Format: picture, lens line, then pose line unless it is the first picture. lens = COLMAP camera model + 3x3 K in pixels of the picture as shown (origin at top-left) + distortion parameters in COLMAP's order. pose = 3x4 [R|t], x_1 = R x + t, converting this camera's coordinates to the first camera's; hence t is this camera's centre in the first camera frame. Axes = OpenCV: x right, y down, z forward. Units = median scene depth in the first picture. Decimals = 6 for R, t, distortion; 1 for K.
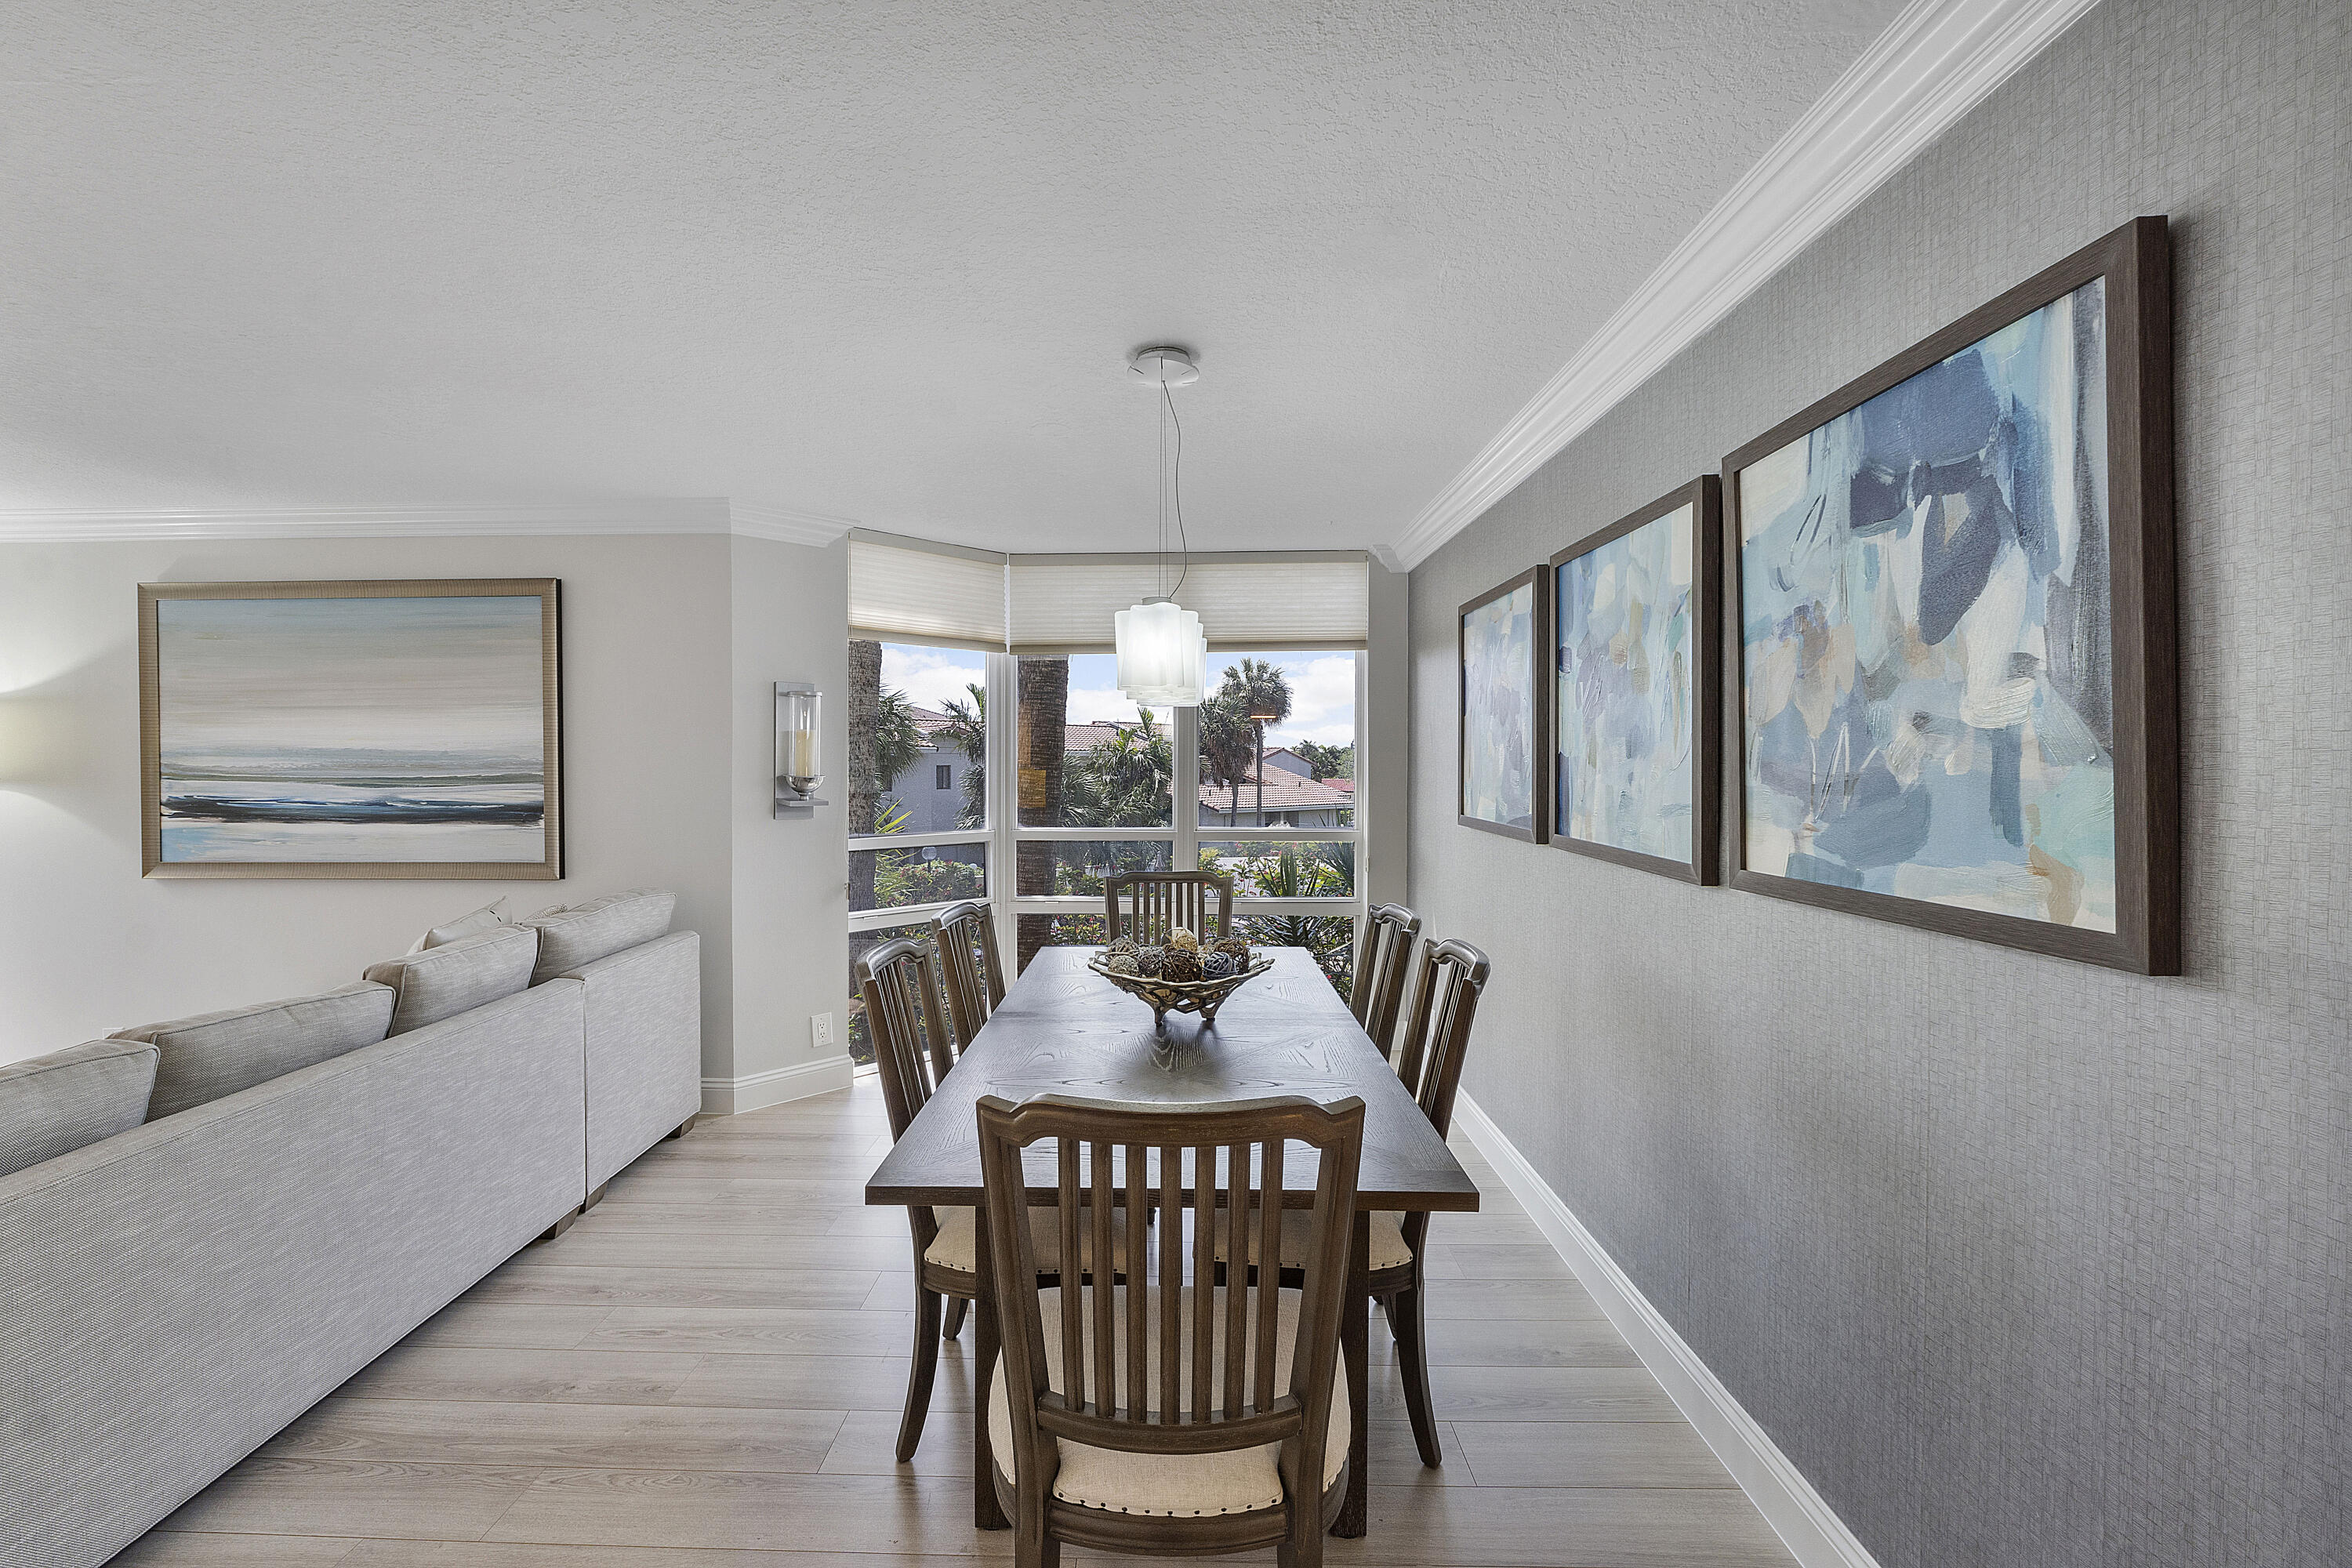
lens RADIAL K [[966.5, 0, 1176.0], [0, 966.5, 784.0], [0, 0, 1]] dist [0.002046, -0.004549]
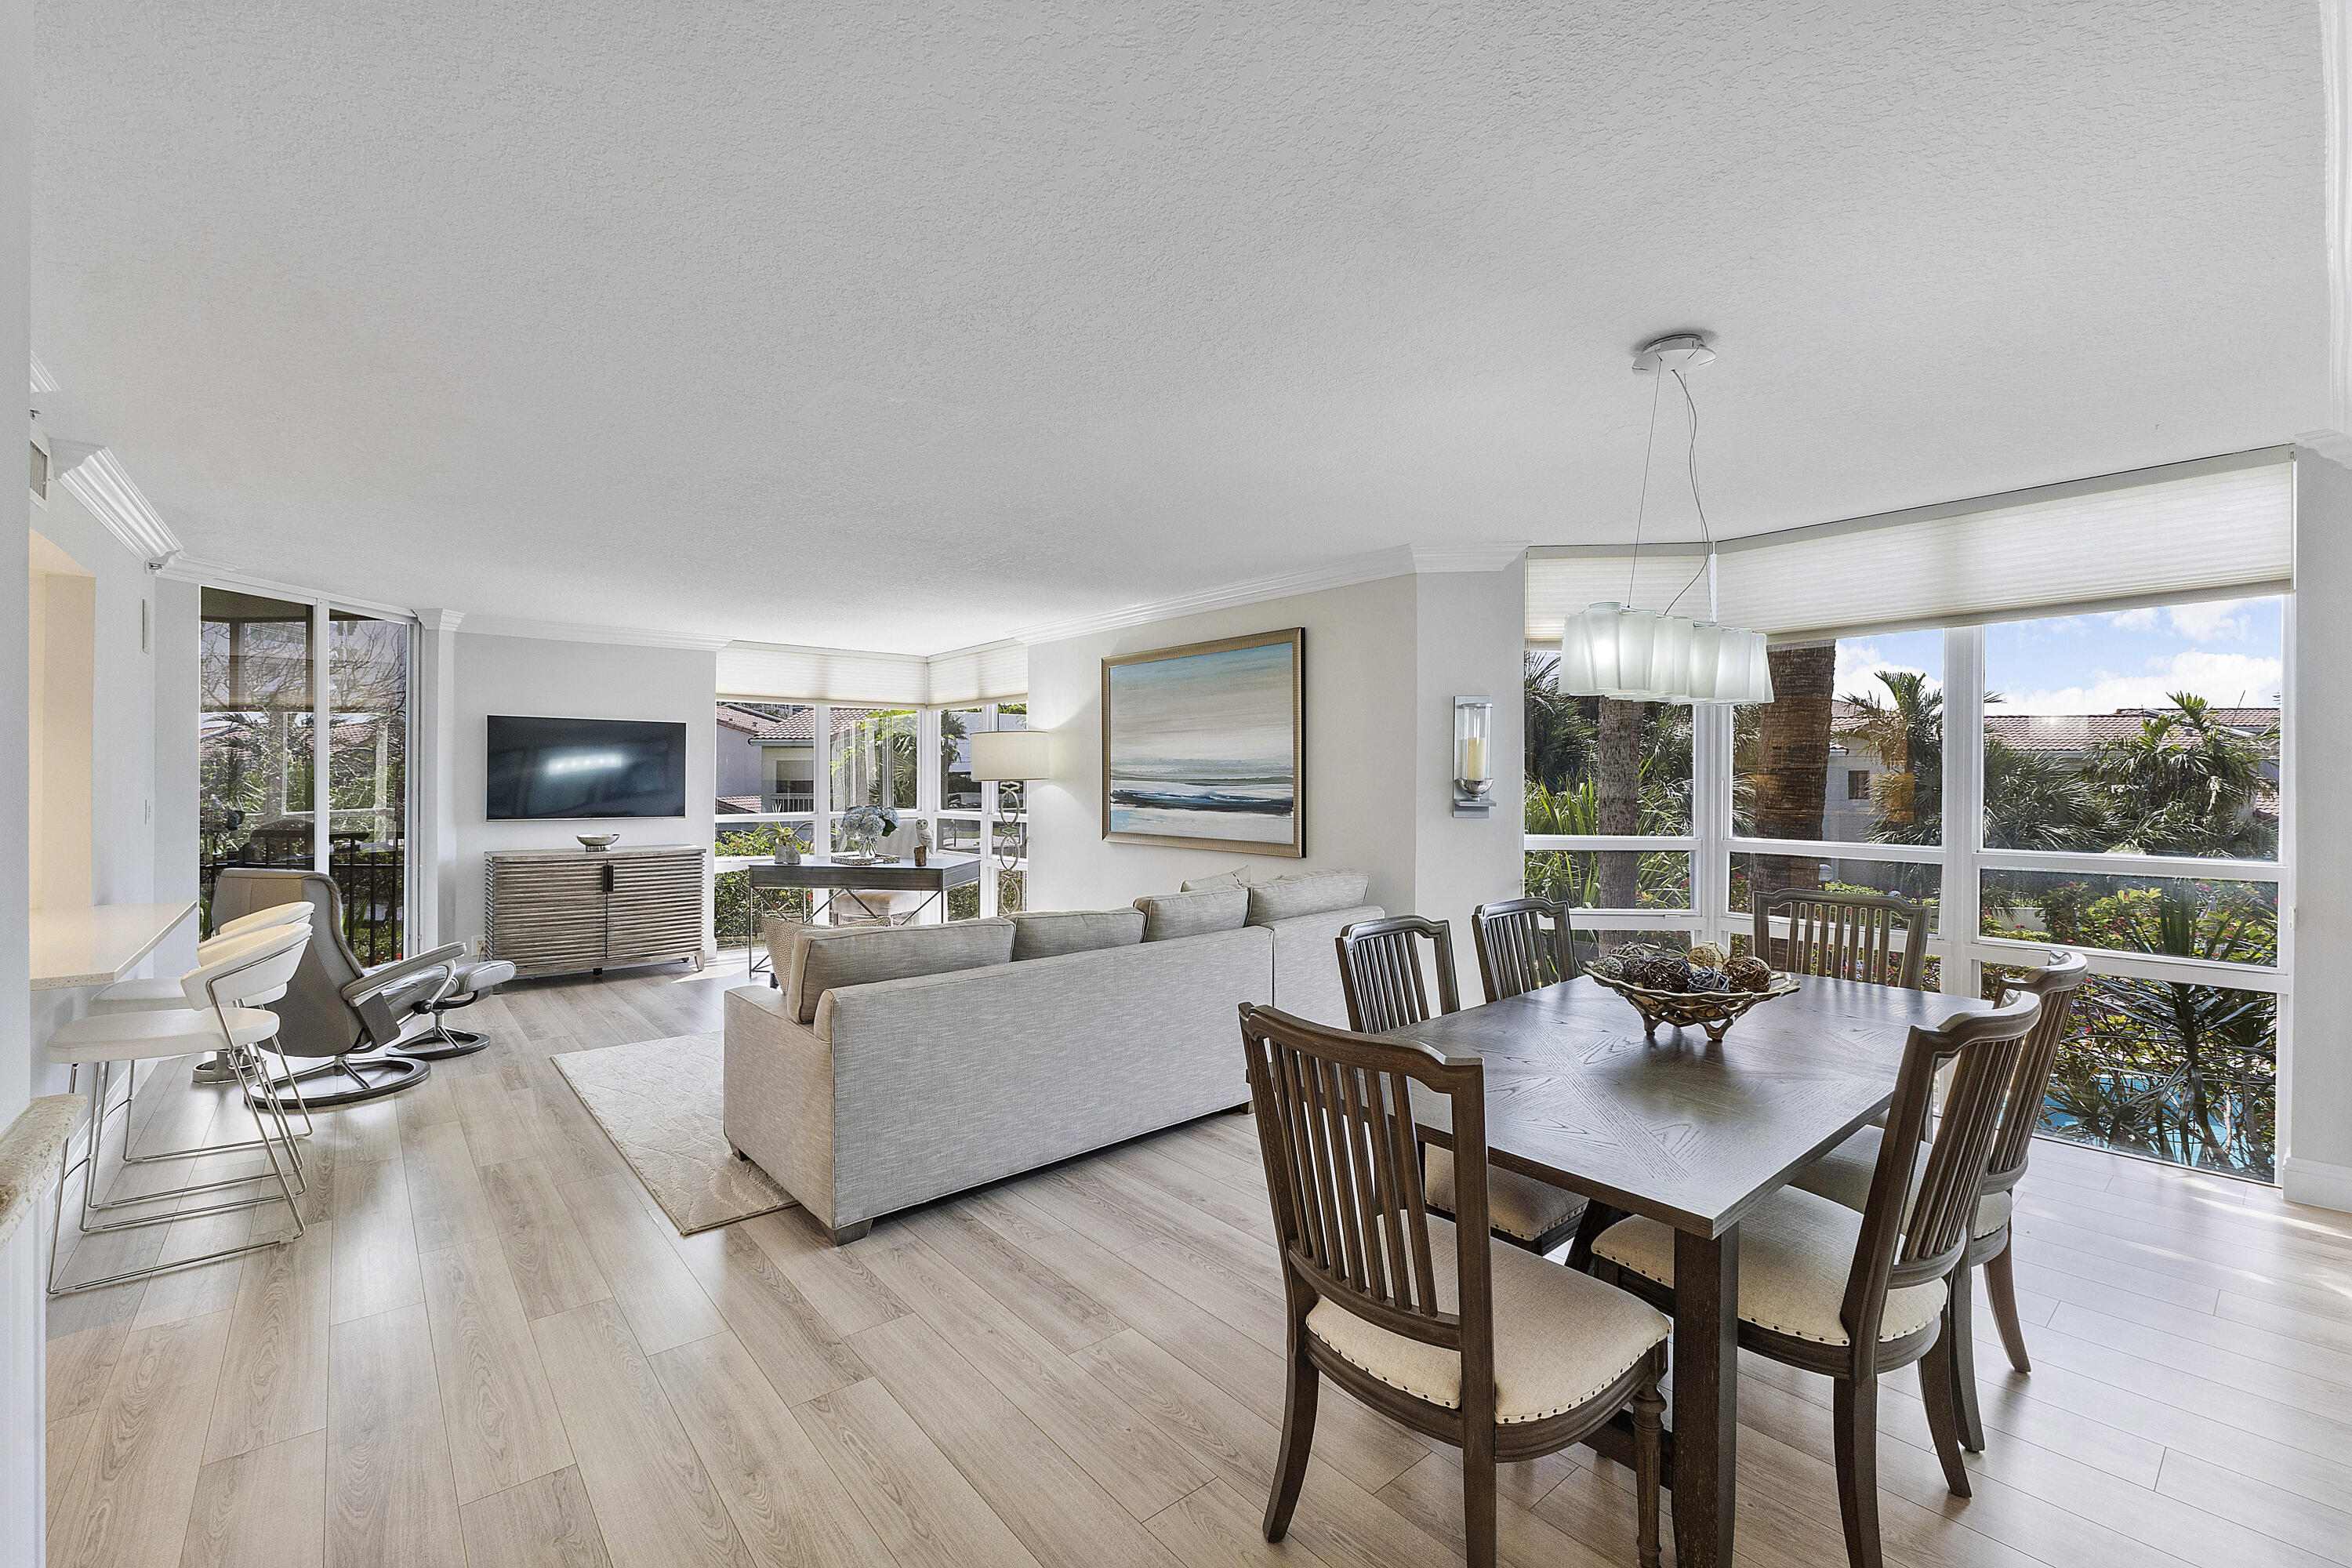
lens RADIAL K [[966.5, 0, 1176.0], [0, 966.5, 784.0], [0, 0, 1]] dist [0.002046, -0.004549]
pose [[0.677415, 0.008365, -0.735553, 0.205123], [-0.012509, 0.999922, -0.000148, 0.001444], [0.735495, 0.009301, 0.677467, -0.008136]]
